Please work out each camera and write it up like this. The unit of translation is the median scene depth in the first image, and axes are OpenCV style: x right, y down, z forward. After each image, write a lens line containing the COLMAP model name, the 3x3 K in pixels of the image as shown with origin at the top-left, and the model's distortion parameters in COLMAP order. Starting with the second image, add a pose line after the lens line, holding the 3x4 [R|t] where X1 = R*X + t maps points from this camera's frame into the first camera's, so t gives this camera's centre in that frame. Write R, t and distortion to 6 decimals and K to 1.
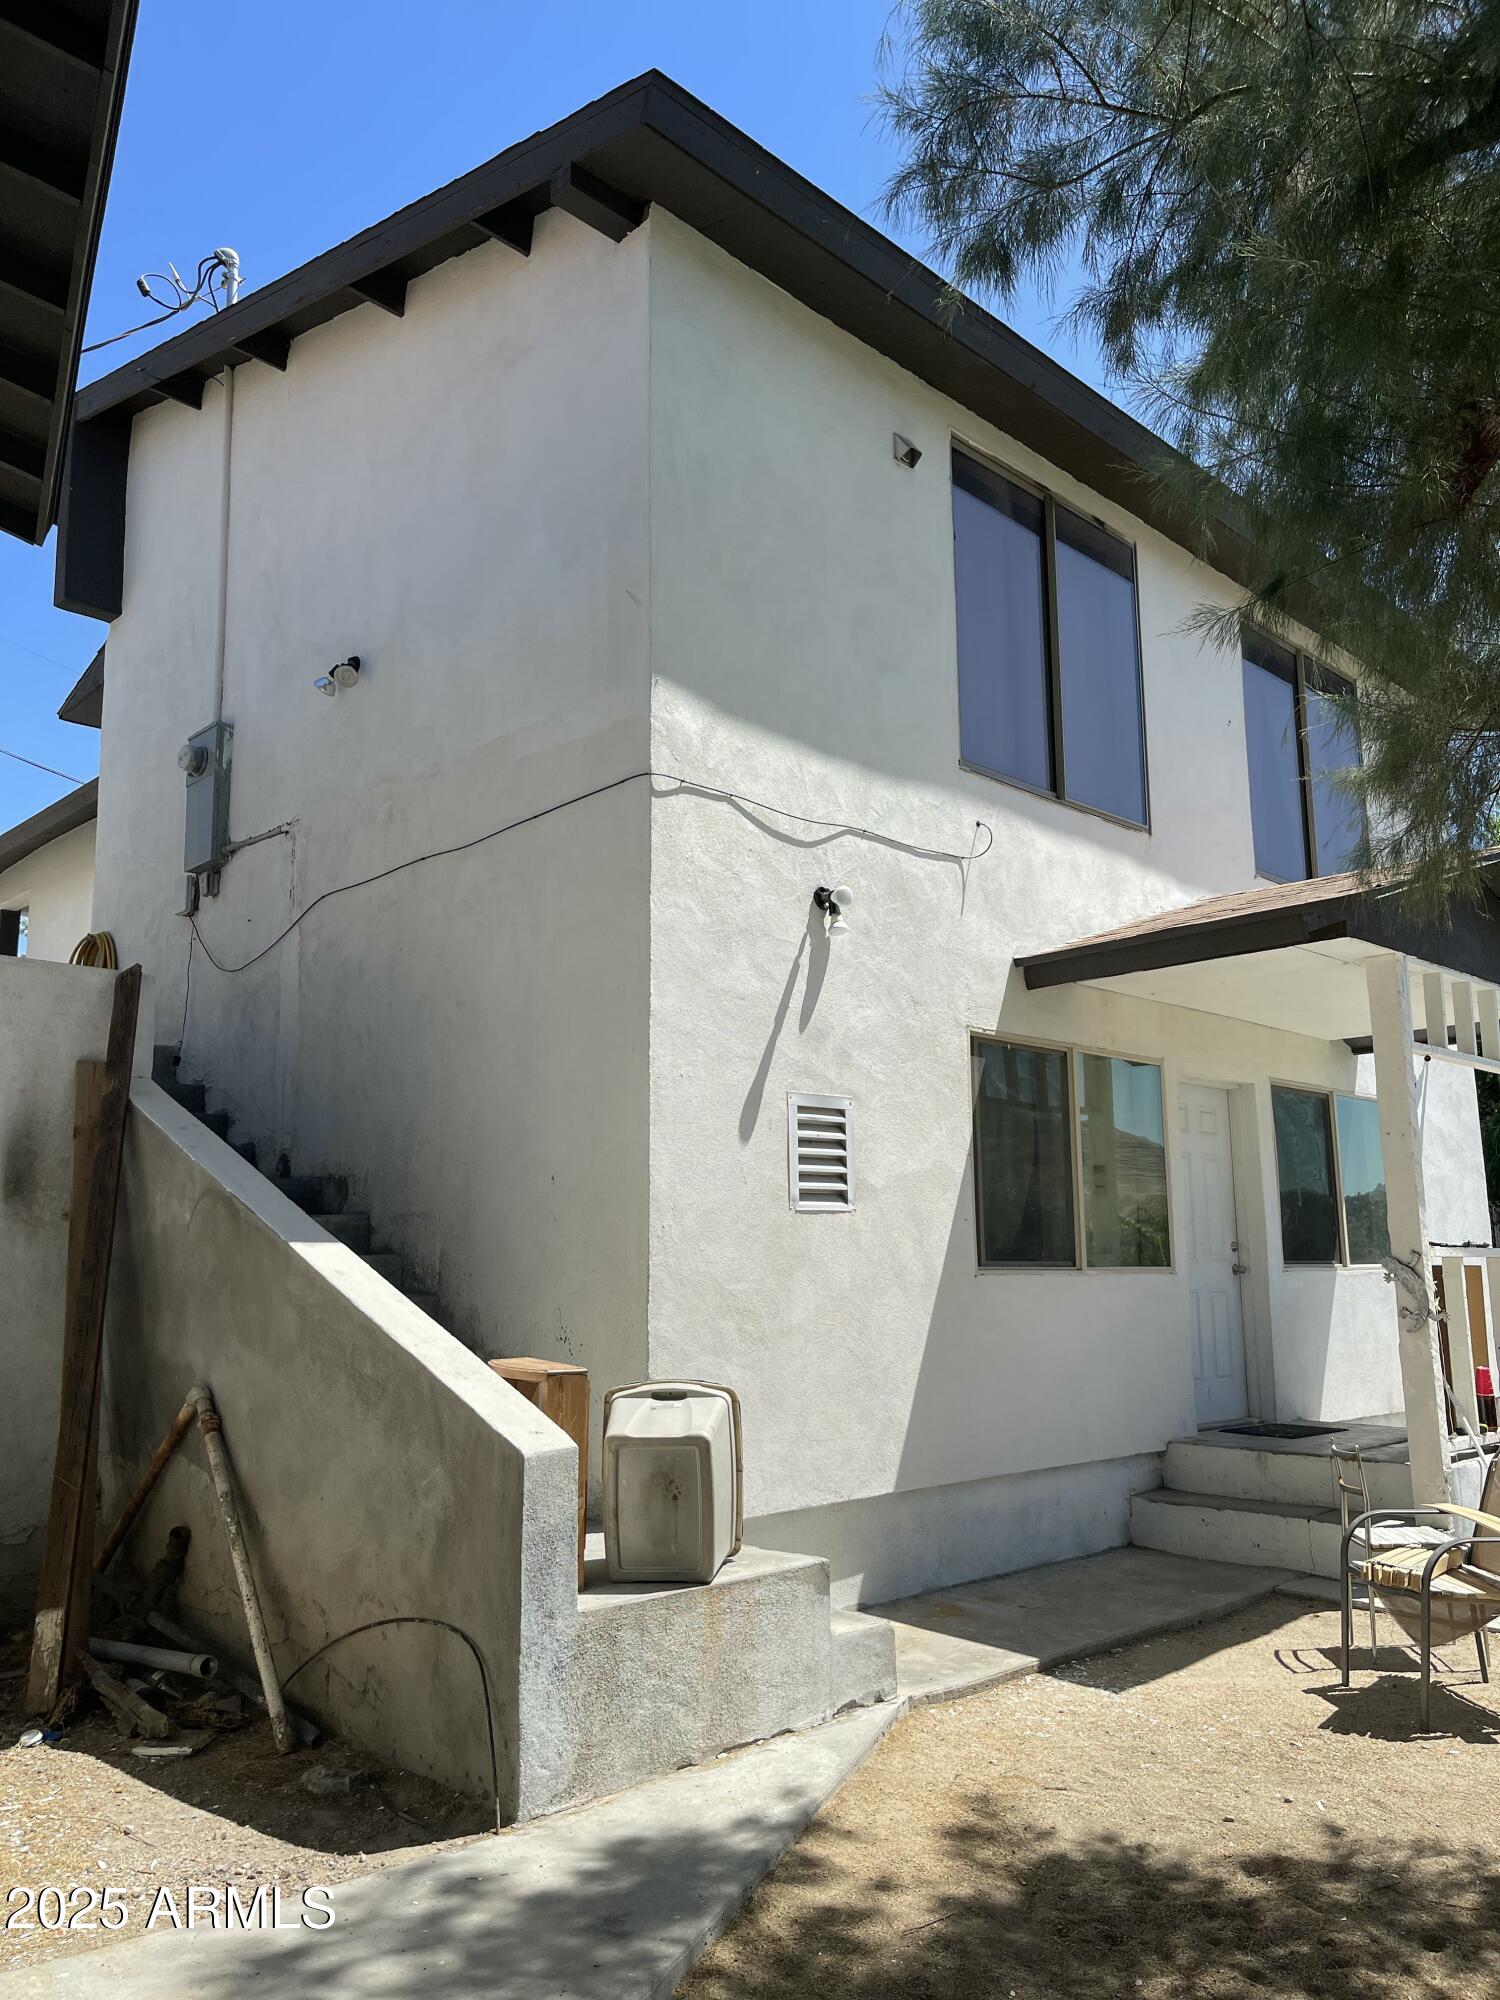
lens RADIAL K [[1509.9, 0, 776.2], [0, 1509.9, 1018.0], [0, 0, 1]] dist [0.065440, -0.069437]
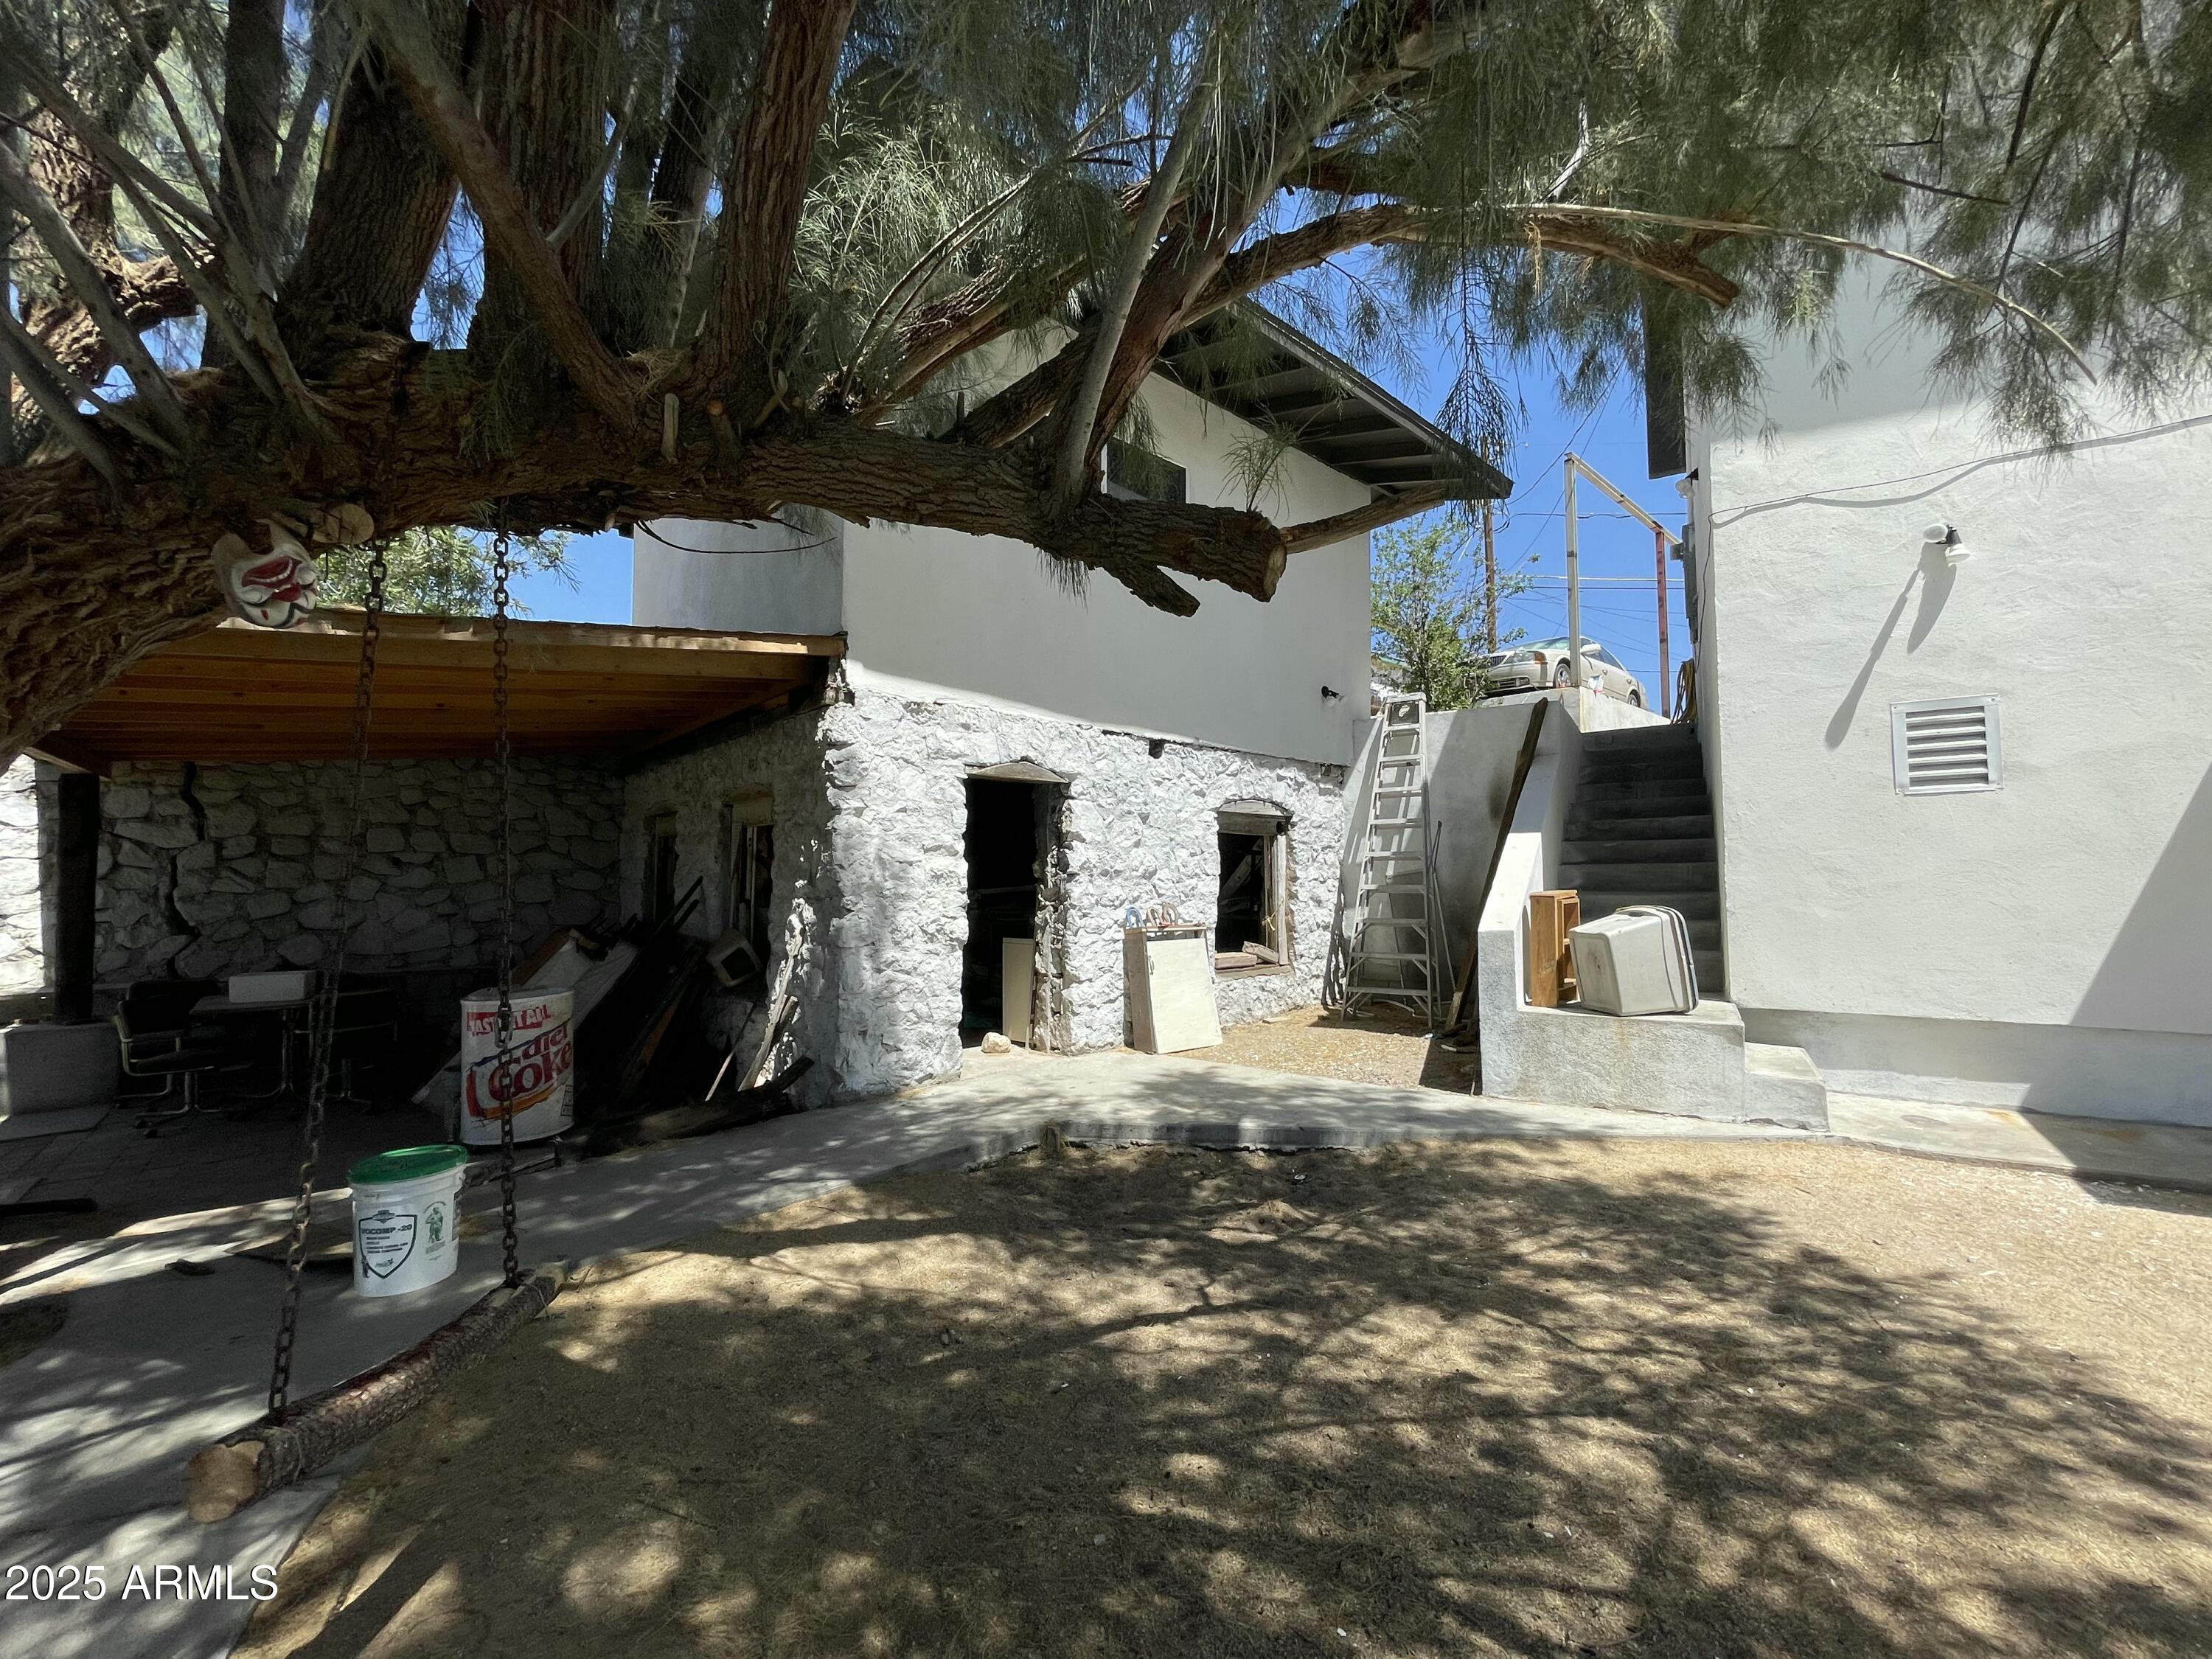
lens RADIAL K [[893.8, 0, 1111.5], [0, 893.8, 839.1], [0, 0, 1]] dist [0.001402, 0.000067]
pose [[0.222988, -0.030379, -0.974348, 0.681300], [0.167629, 0.985821, 0.007627, 0.051850], [0.960300, -0.165030, 0.224919, 0.195793]]
